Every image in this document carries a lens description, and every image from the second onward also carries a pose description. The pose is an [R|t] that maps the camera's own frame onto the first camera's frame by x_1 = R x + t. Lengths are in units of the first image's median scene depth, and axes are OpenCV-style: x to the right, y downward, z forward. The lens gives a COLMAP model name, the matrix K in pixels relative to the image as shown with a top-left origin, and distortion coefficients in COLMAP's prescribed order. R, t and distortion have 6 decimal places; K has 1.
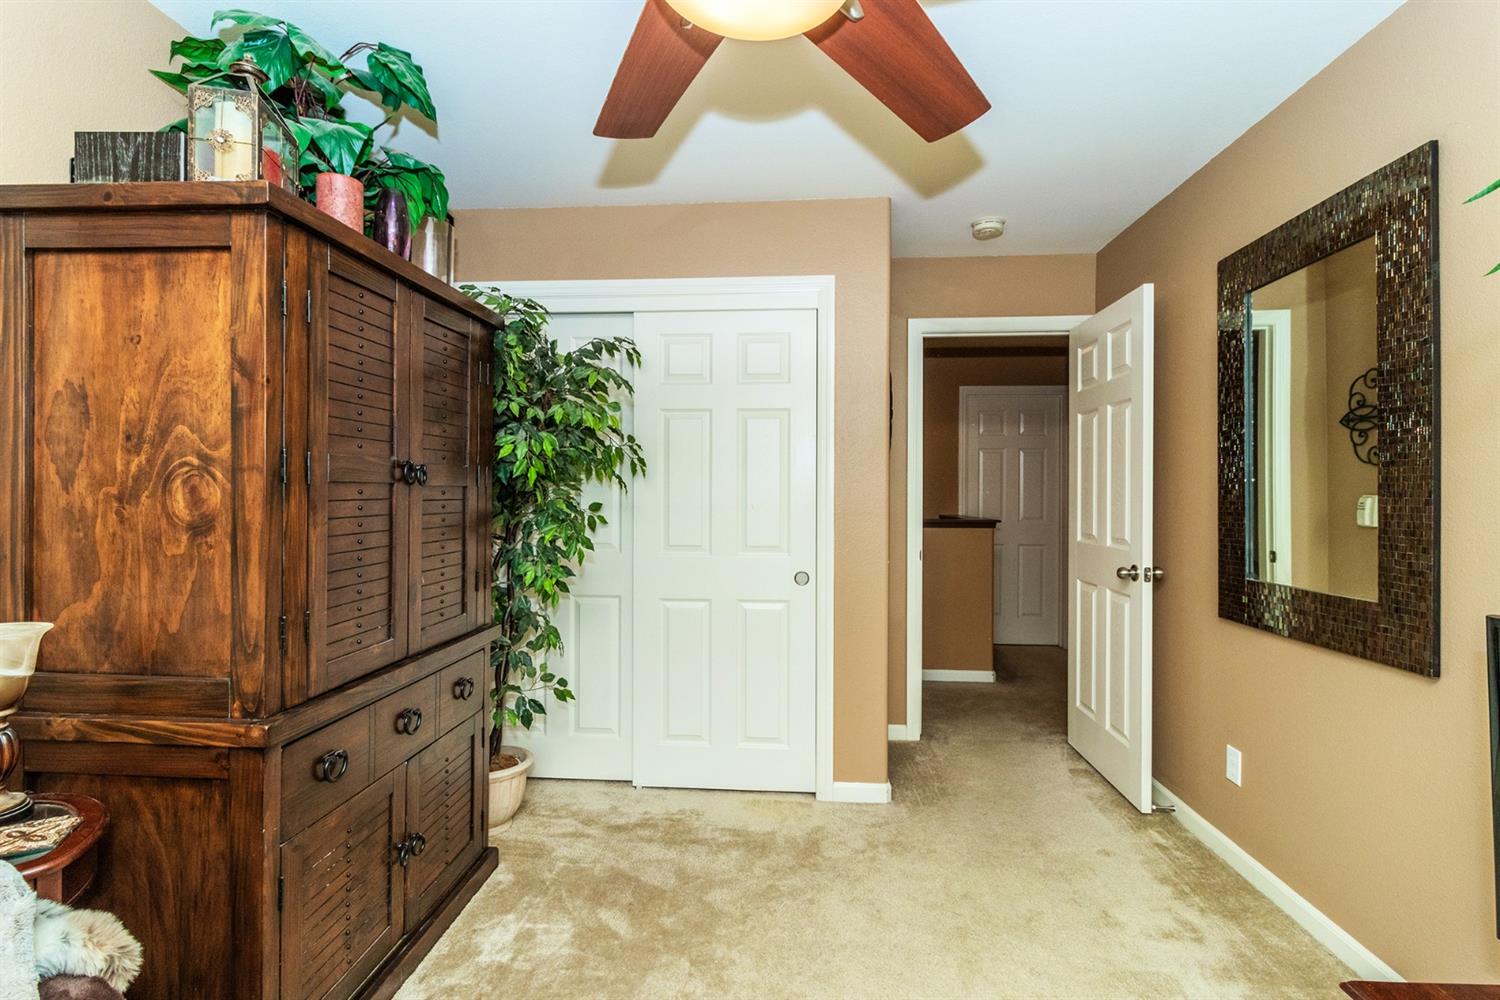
lens RADIAL K [[691.3, 0, 753.3], [0, 691.3, 497.1], [0, 0, 1]] dist [-0.002004, 0.000201]
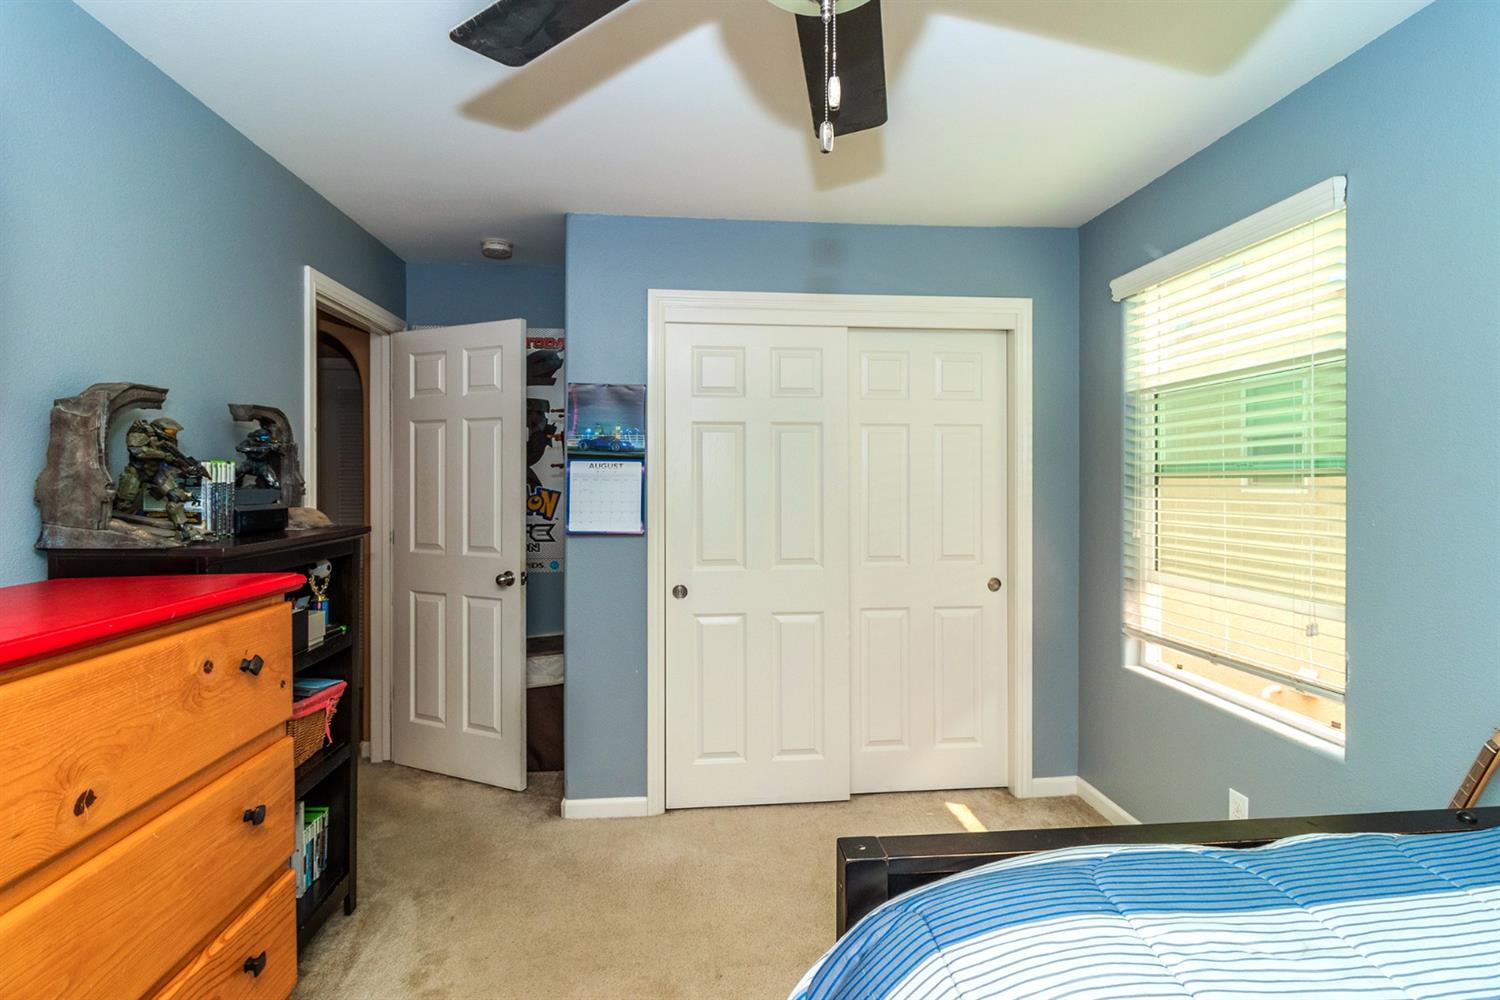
lens RADIAL K [[691.3, 0, 749.0], [0, 691.3, 493.8], [0, 0, 1]] dist [-0.002004, 0.000201]
pose [[0.985471, -0.006207, 0.169732, -0.225868], [0.010575, 0.999635, -0.024848, 0.000980], [-0.169516, 0.026282, 0.985177, 0.013671]]
